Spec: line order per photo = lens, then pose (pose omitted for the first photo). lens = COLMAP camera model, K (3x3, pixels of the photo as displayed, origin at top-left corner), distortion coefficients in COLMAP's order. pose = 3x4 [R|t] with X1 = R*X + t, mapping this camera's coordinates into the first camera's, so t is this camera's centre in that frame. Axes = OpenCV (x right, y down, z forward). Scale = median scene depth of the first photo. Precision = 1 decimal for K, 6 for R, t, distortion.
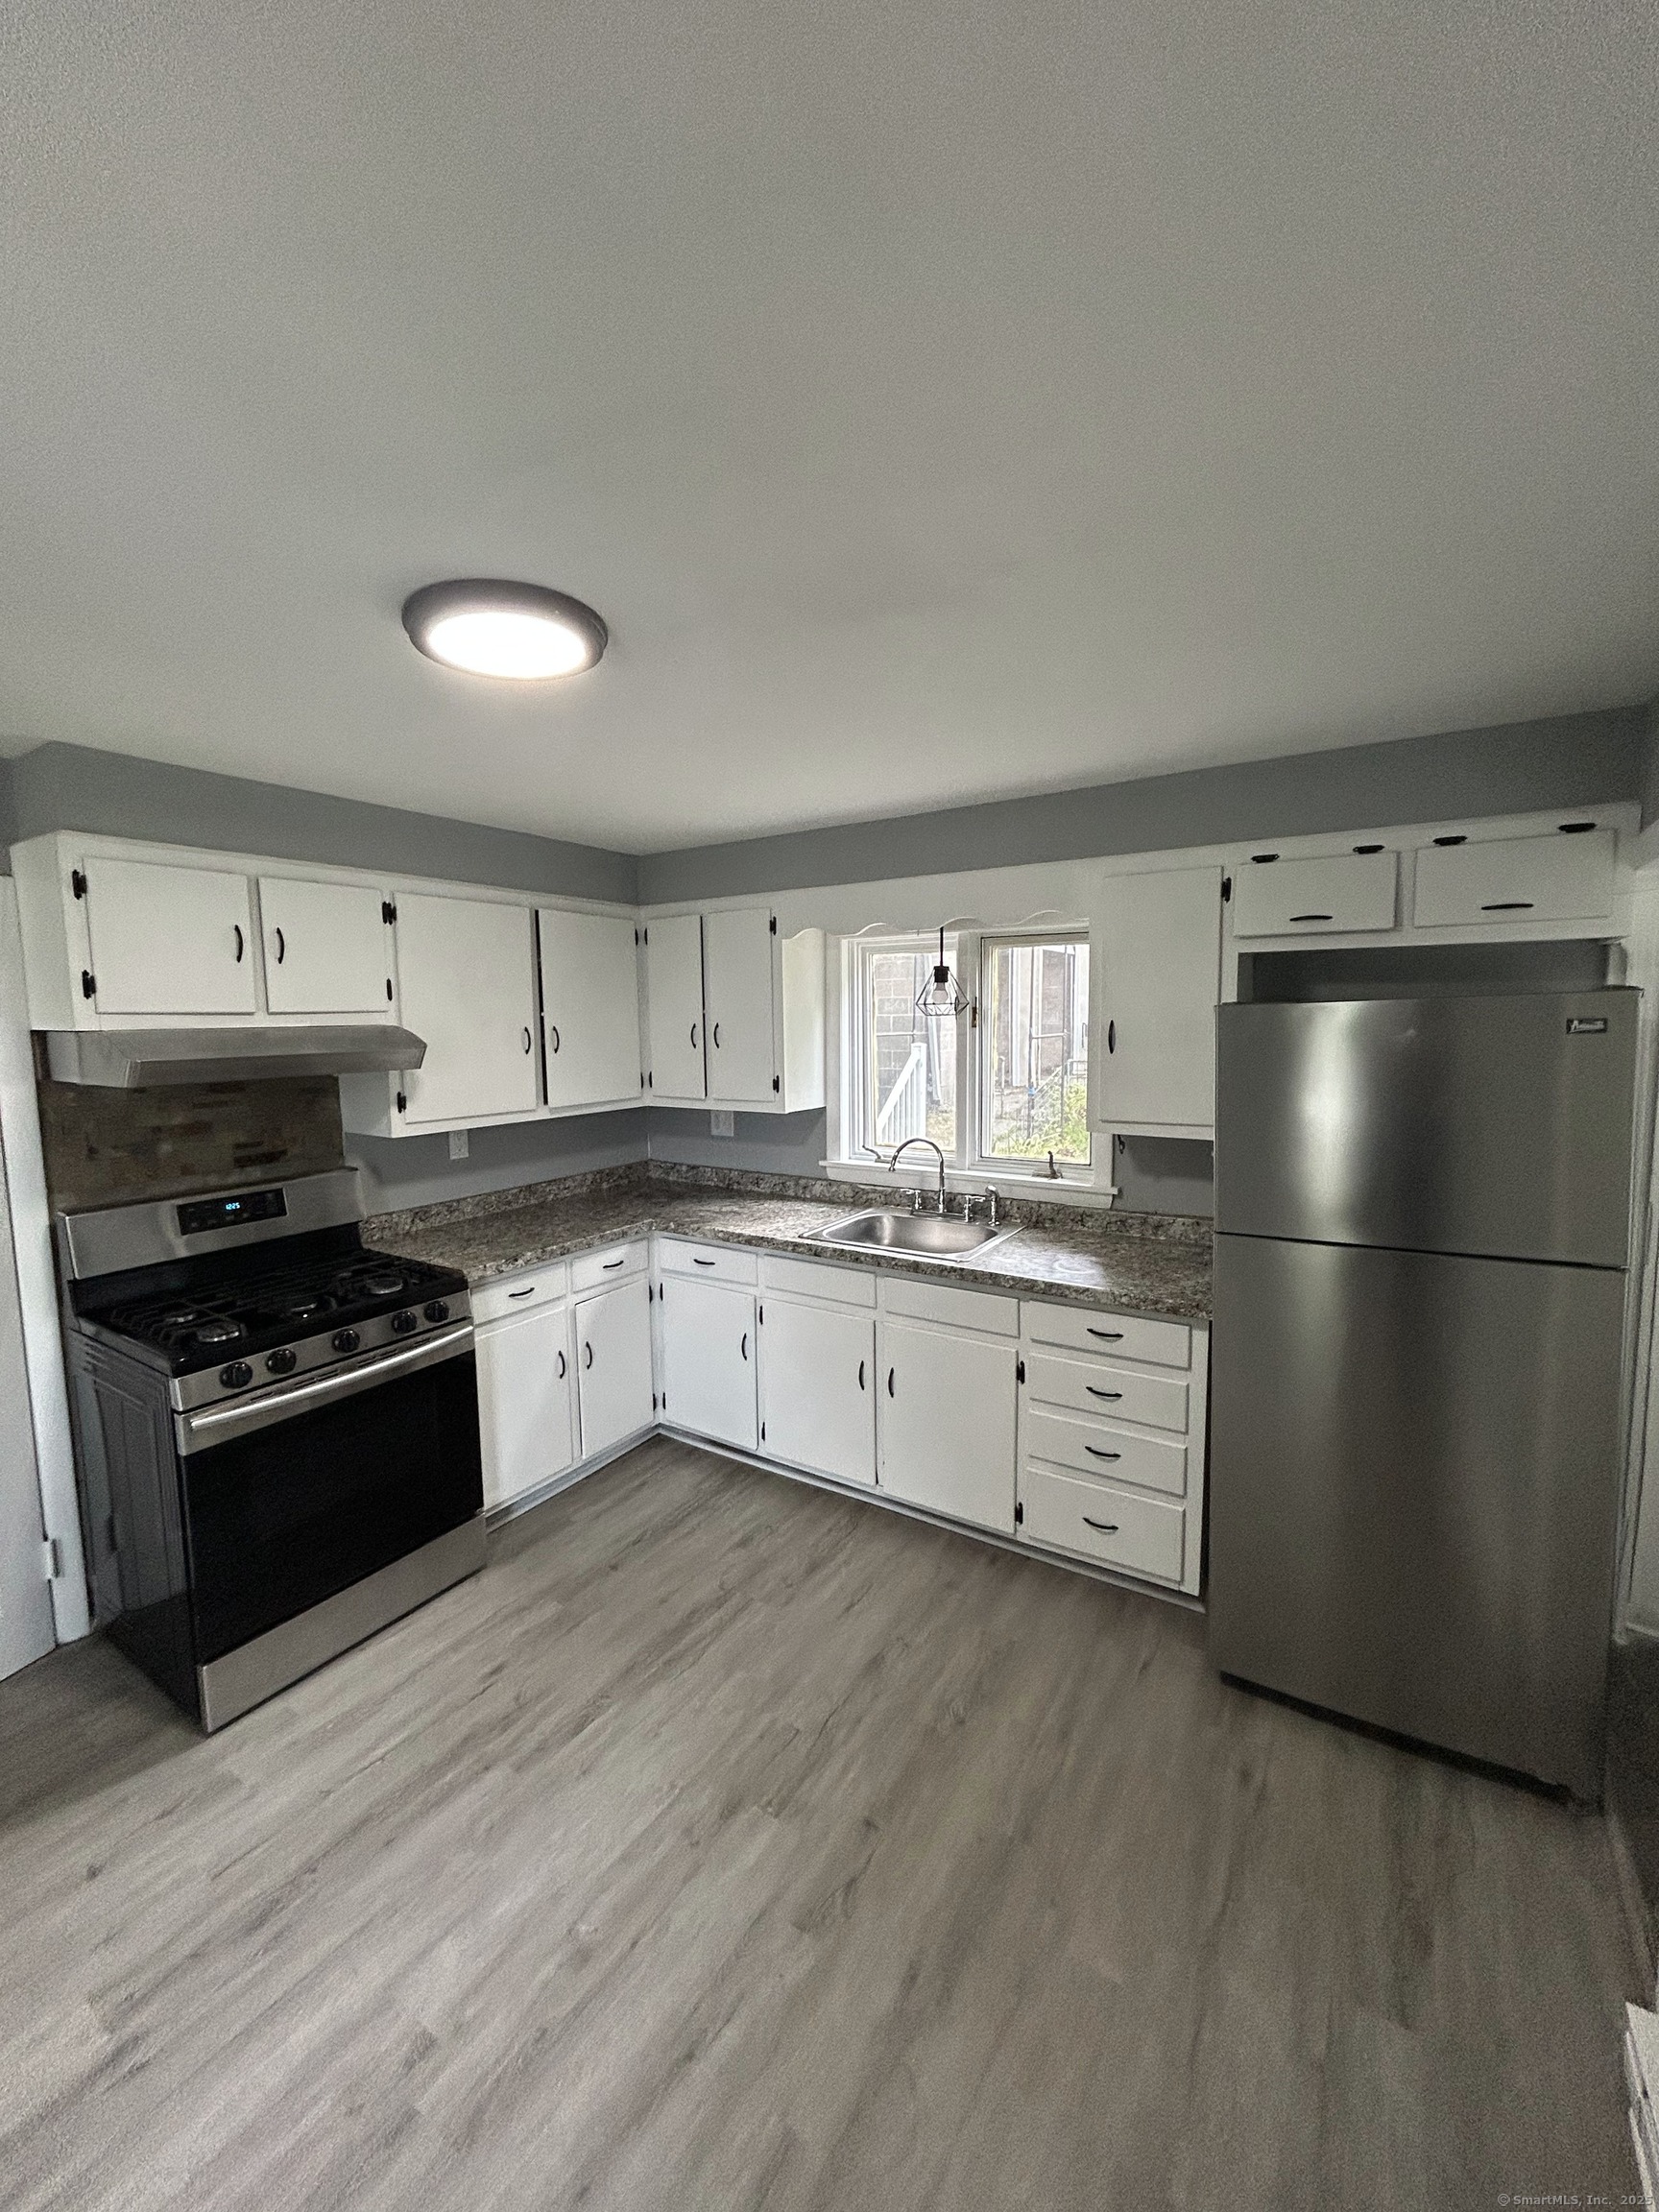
lens RADIAL K [[887.8, 0, 826.8], [0, 887.8, 1105.9], [0, 0, 1]] dist [-0.002059, -0.000036]
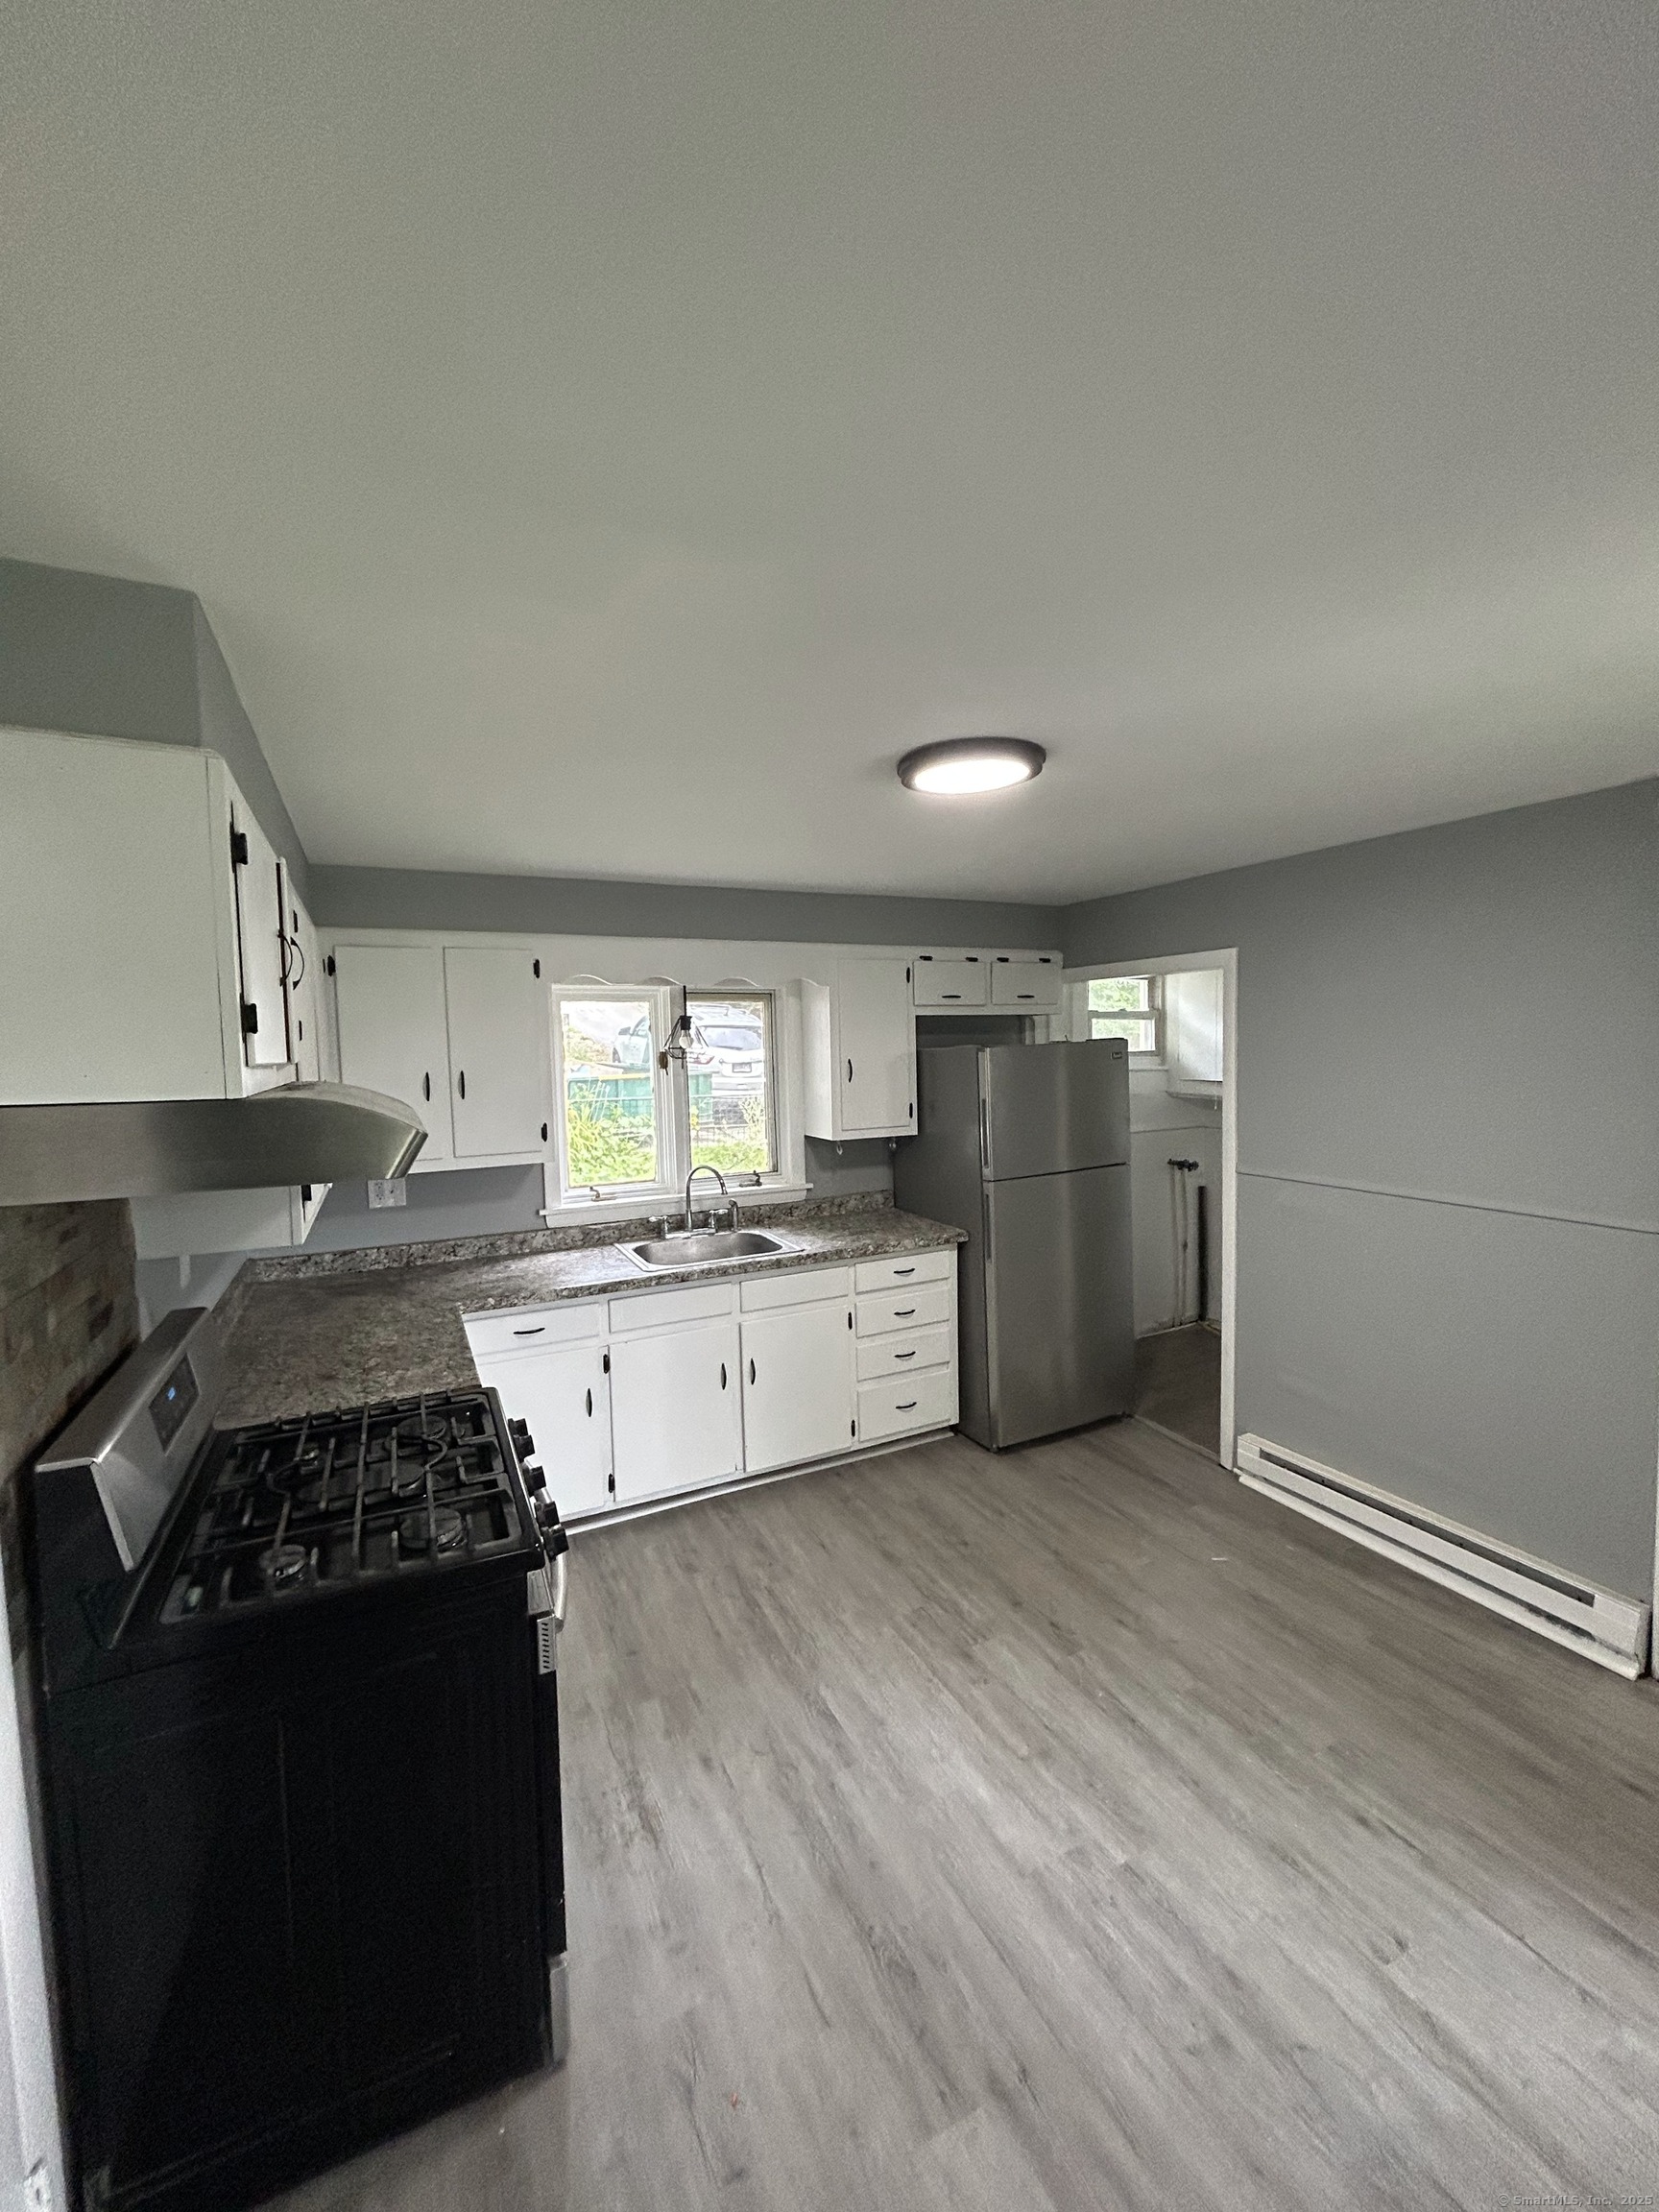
lens RADIAL K [[887.8, 0, 834.9], [0, 887.8, 1107.1], [0, 0, 1]] dist [-0.002059, -0.000036]
pose [[0.510686, -0.060577, 0.857630, -1.012161], [0.104739, 0.994469, 0.007874, -0.037202], [-0.853364, 0.085806, 0.514206, 0.331653]]
